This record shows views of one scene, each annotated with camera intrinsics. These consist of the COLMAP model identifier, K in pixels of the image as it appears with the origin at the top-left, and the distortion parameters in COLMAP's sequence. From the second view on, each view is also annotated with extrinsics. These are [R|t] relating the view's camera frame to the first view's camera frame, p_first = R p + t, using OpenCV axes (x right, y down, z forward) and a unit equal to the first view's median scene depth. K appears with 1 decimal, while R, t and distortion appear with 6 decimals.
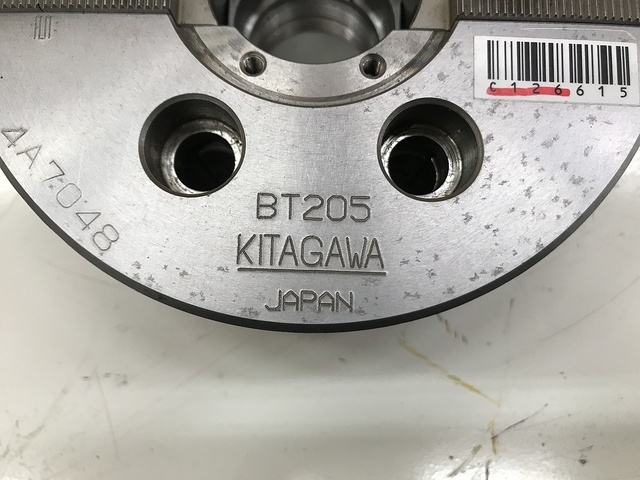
lens RADIAL K [[524.5, 0, 323.3], [0, 524.5, 241.7], [0, 0, 1]] dist [-0.036225, -0.004910]
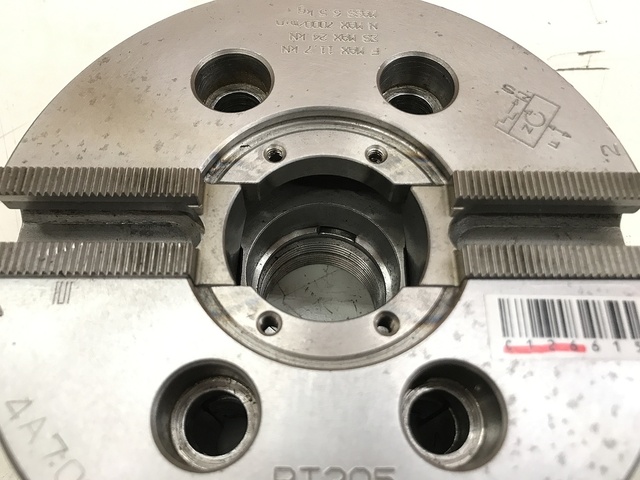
lens RADIAL K [[502.4, 0, 318.4], [0, 502.4, 242.6], [0, 0, 1]] dist [-0.037019, 0.009431]
pose [[0.999670, -0.015205, 0.020695, -0.059333], [0.020961, 0.948700, -0.315482, -0.190403], [-0.014836, 0.315811, 0.948706, 0.030460]]
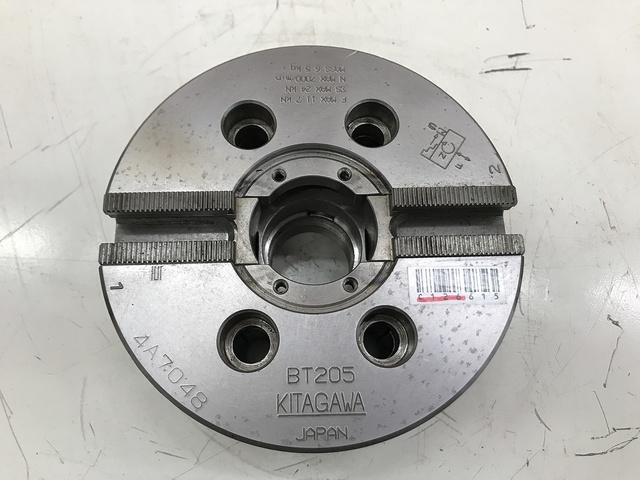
lens RADIAL K [[502.4, 0, 316.7], [0, 502.4, 229.7], [0, 0, 1]] dist [-0.037019, 0.009431]
pose [[0.998570, -0.042803, 0.032023, -0.063707], [0.047762, 0.983429, -0.174888, -0.243689], [-0.024007, 0.176168, 0.984067, -0.675534]]
